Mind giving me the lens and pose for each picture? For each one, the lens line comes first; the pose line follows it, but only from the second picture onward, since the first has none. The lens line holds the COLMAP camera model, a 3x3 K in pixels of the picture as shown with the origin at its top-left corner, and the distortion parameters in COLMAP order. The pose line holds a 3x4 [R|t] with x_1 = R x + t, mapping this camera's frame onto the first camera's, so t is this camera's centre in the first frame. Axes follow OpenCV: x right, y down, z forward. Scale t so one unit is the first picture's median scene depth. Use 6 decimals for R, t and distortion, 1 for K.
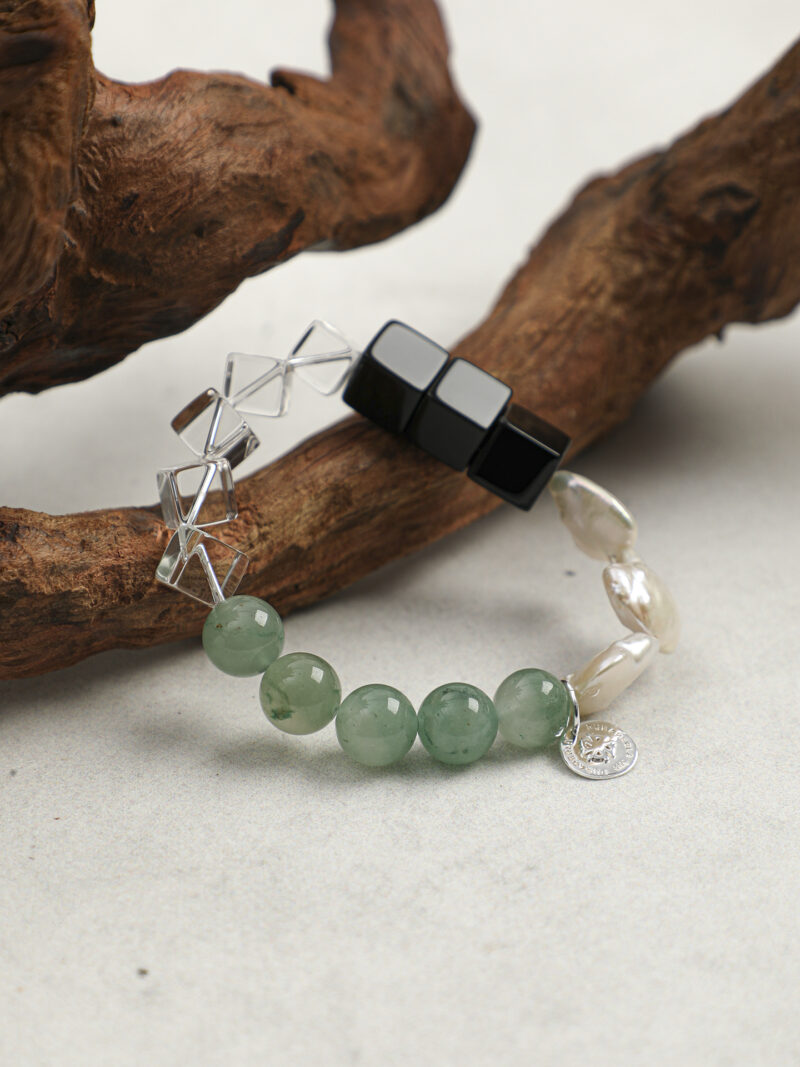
lens RADIAL K [[2351.2, 0, 400.0], [0, 2351.2, 533.5], [0, 0, 1]] dist [0.076210, -0.226424]
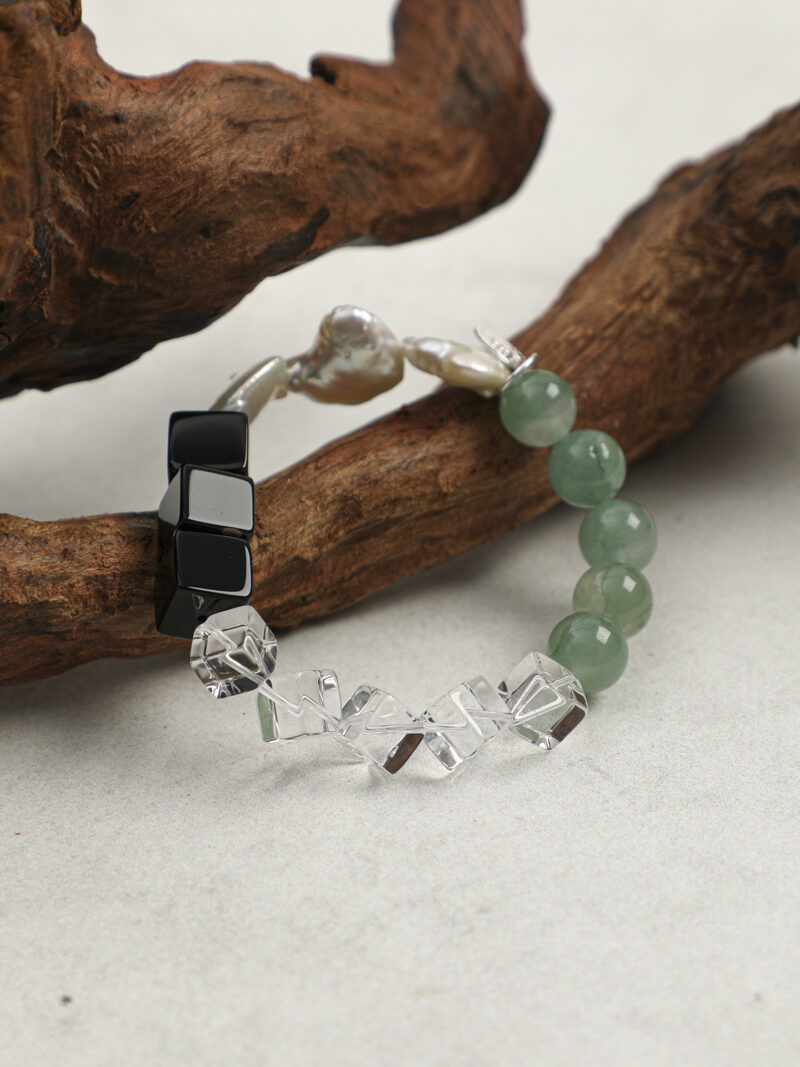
lens RADIAL K [[2521.0, 0, 400.0], [0, 2521.0, 533.5], [0, 0, 1]] dist [0.096488, 0.024648]
pose [[0.994704, 0.034975, -0.096642, 0.102917], [-0.033353, 0.999275, 0.018357, -0.026842], [0.097214, -0.015037, 0.995150, -0.029583]]
